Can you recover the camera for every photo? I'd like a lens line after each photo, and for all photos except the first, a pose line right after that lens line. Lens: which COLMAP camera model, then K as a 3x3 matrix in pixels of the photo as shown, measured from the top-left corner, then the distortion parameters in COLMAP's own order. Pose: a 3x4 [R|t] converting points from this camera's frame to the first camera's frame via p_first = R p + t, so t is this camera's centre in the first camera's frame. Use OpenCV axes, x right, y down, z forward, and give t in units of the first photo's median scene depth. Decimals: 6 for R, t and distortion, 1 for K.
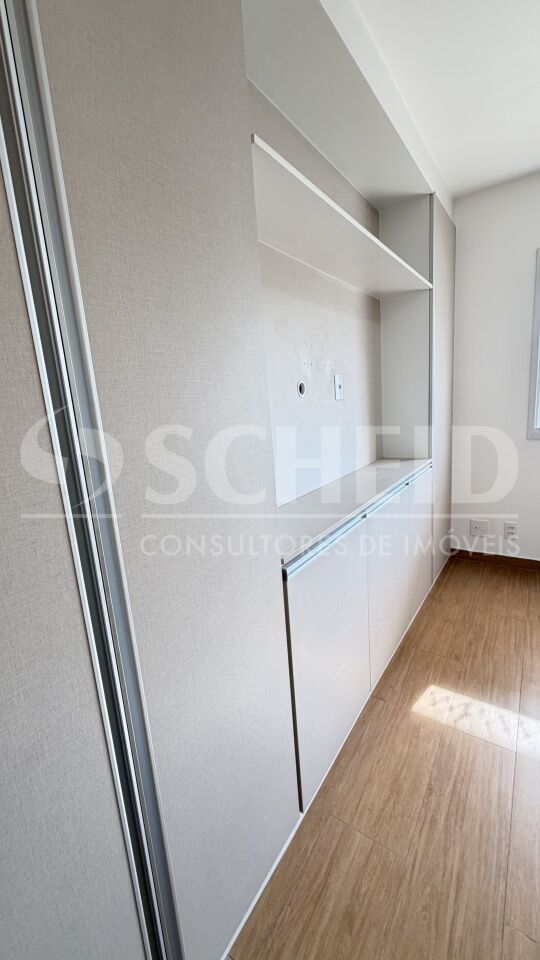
lens RADIAL K [[384.3, 0, 272.8], [0, 384.3, 477.6], [0, 0, 1]] dist [0.001865, 0.000298]
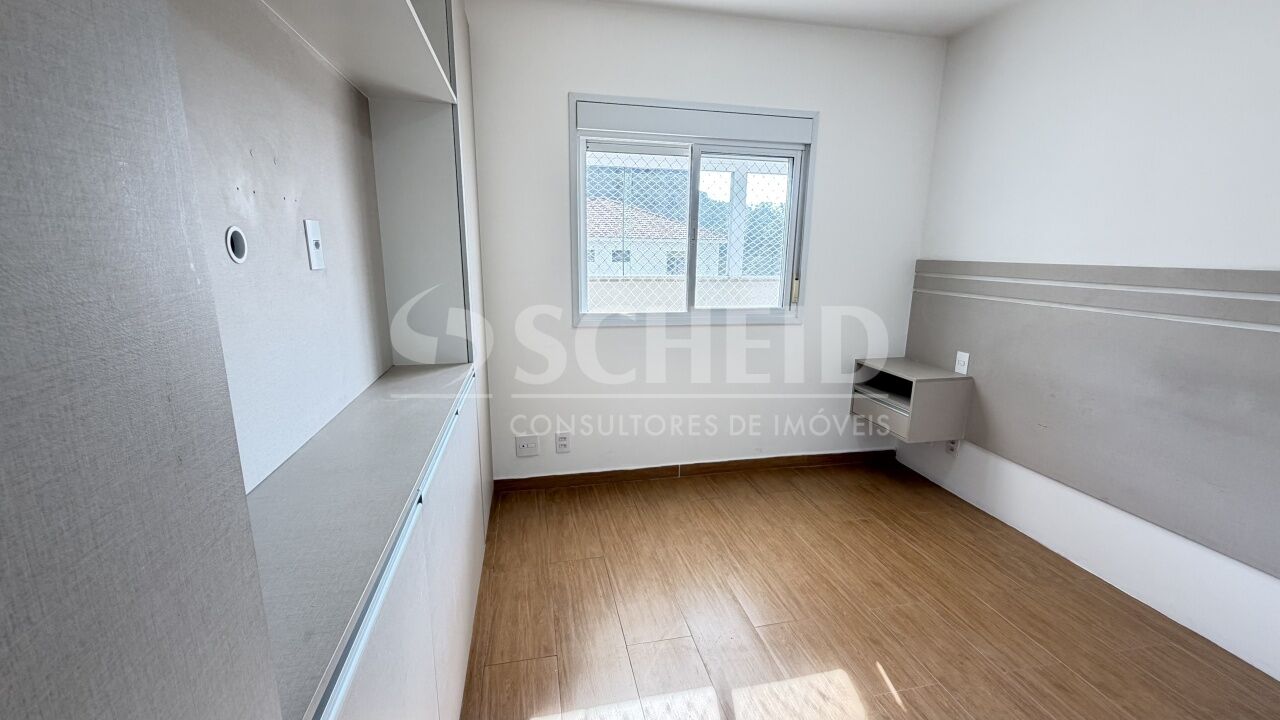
lens RADIAL K [[509.0, 0, 636.8], [0, 509.0, 360.4], [0, 0, 1]] dist [-0.000013, 0.000176]
pose [[0.684523, -0.074841, 0.725139, -0.033690], [0.081020, 0.996364, 0.026352, -0.060044], [-0.724475, 0.040712, 0.688098, 0.210986]]
